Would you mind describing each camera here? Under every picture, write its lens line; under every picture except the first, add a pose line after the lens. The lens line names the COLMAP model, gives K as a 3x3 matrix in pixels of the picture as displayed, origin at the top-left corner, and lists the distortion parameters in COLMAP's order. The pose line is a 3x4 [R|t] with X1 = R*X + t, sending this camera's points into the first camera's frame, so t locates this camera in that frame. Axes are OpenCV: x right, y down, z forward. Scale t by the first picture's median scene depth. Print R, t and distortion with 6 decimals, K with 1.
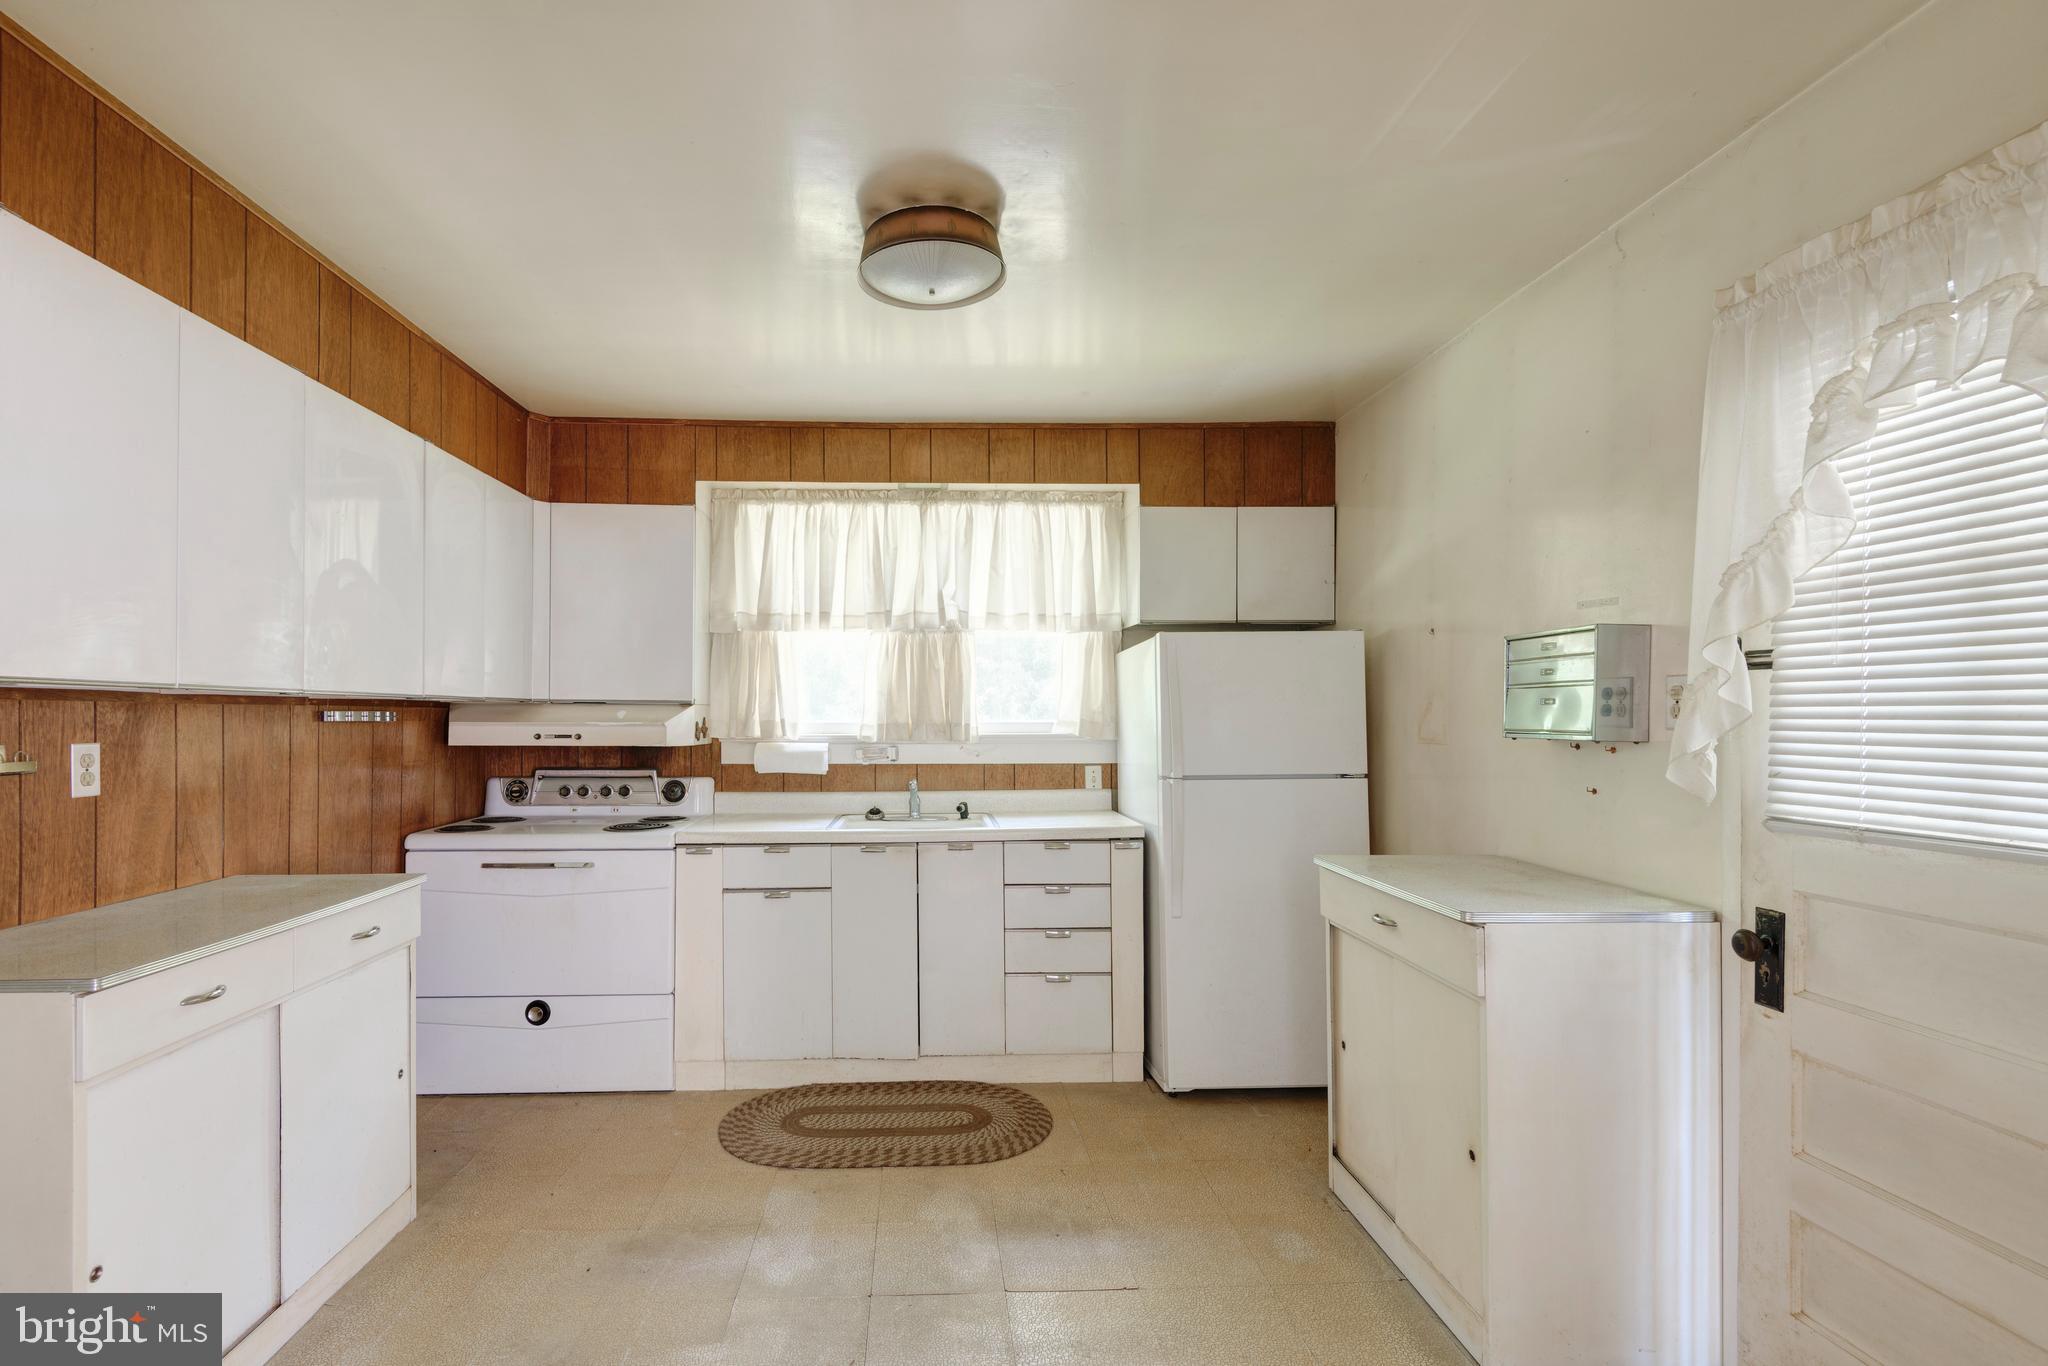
lens RADIAL K [[940.6, 0, 997.0], [0, 940.6, 705.2], [0, 0, 1]] dist [0.020541, -0.004460]
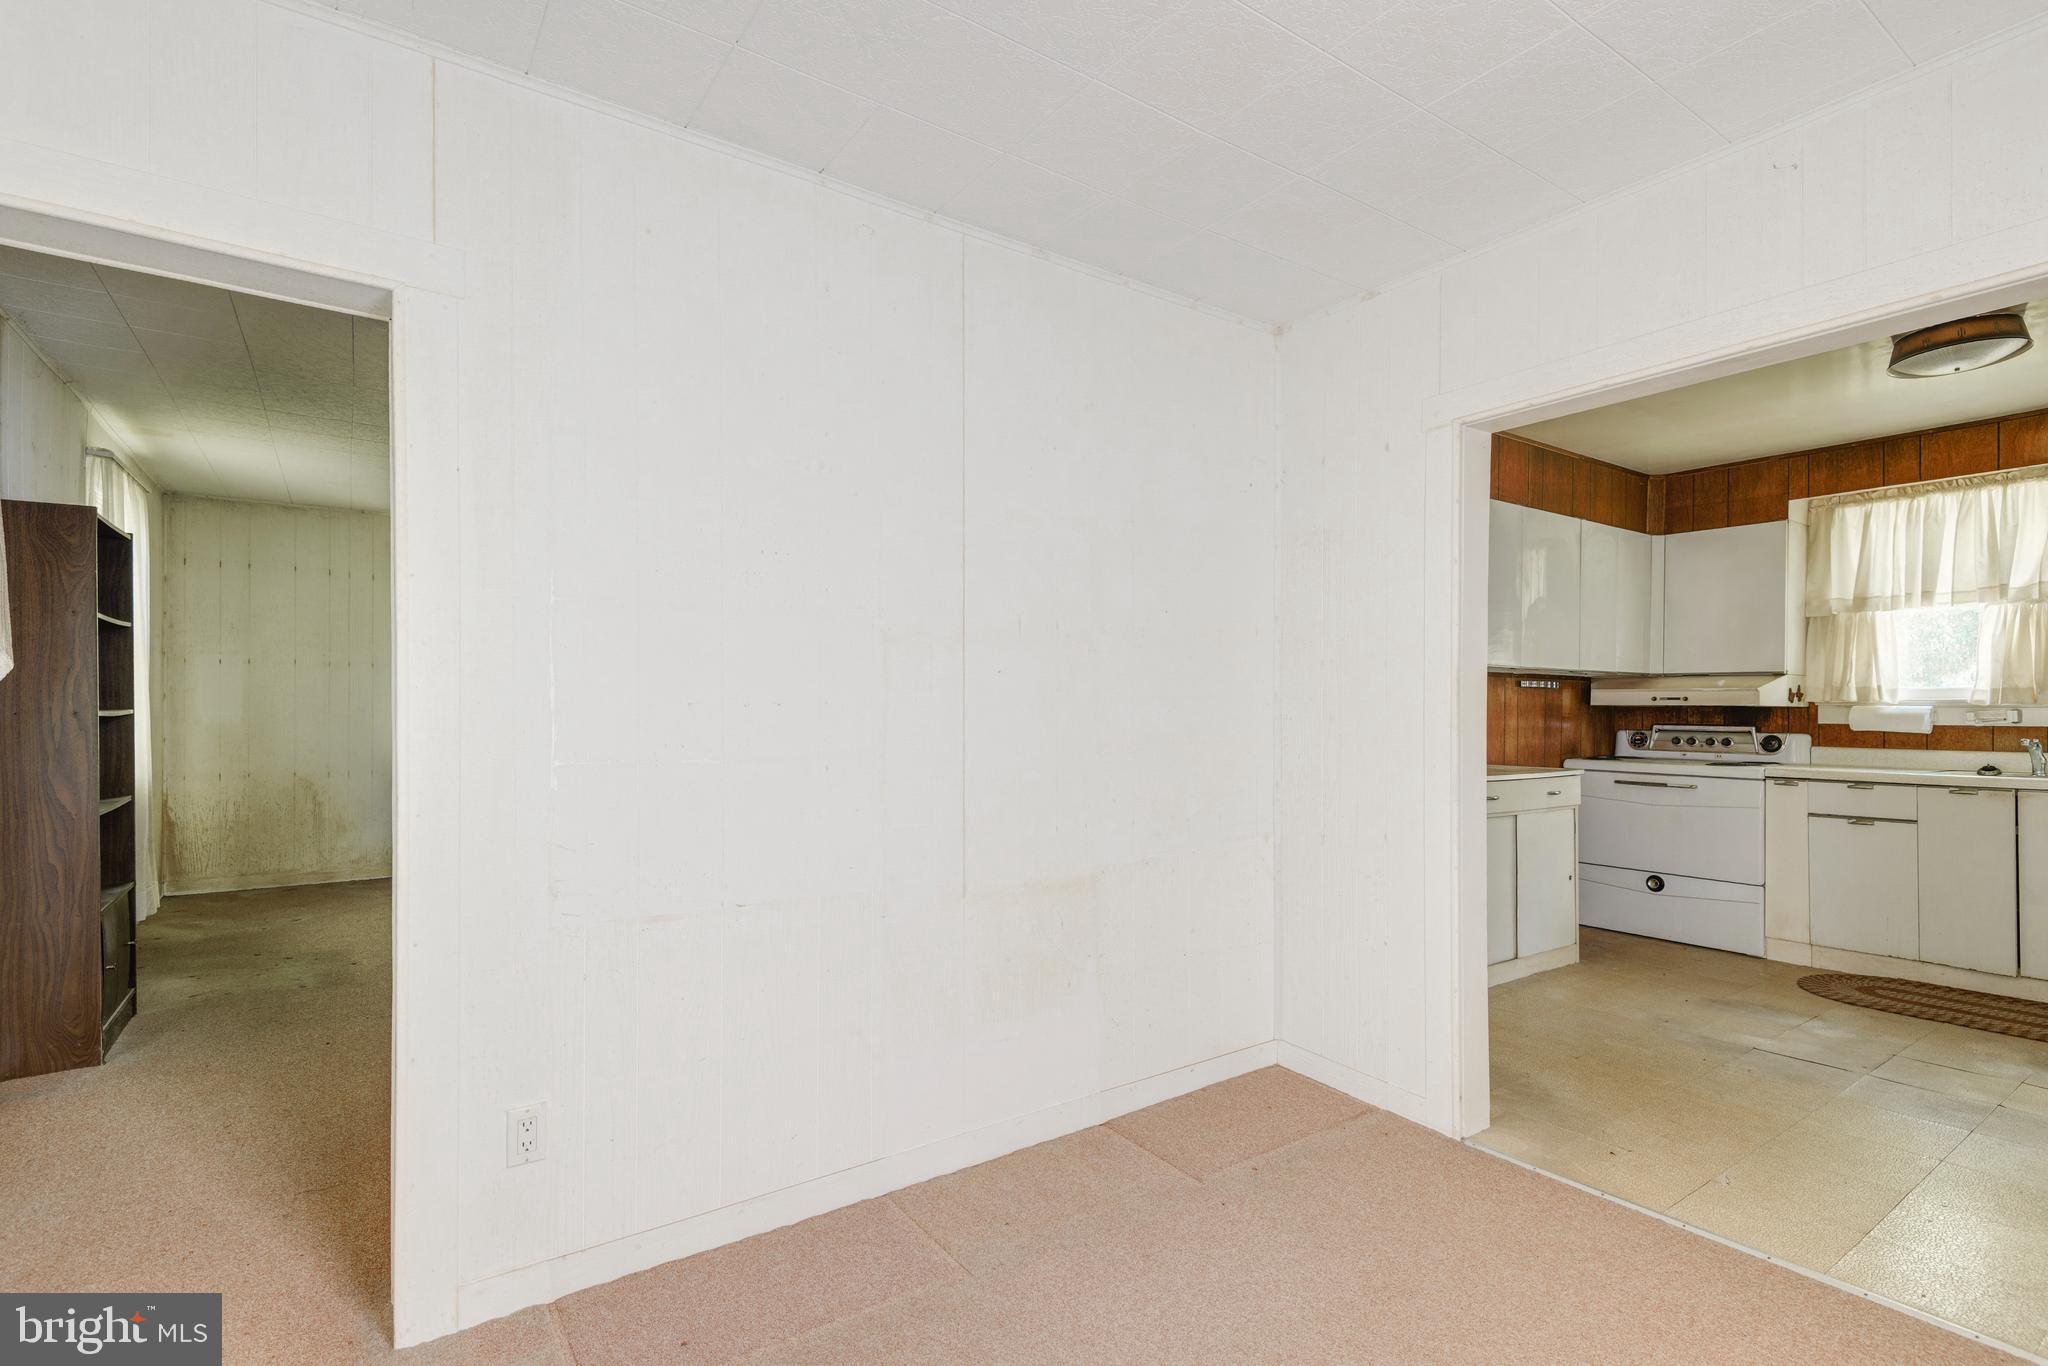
lens RADIAL K [[940.6, 0, 1020.7], [0, 940.6, 701.4], [0, 0, 1]] dist [0.020541, -0.004460]
pose [[0.499394, 0.001423, -0.866374, 0.274318], [0.000562, 0.999998, 0.001966, 0.032344], [0.866375, -0.001469, 0.499392, -0.539266]]
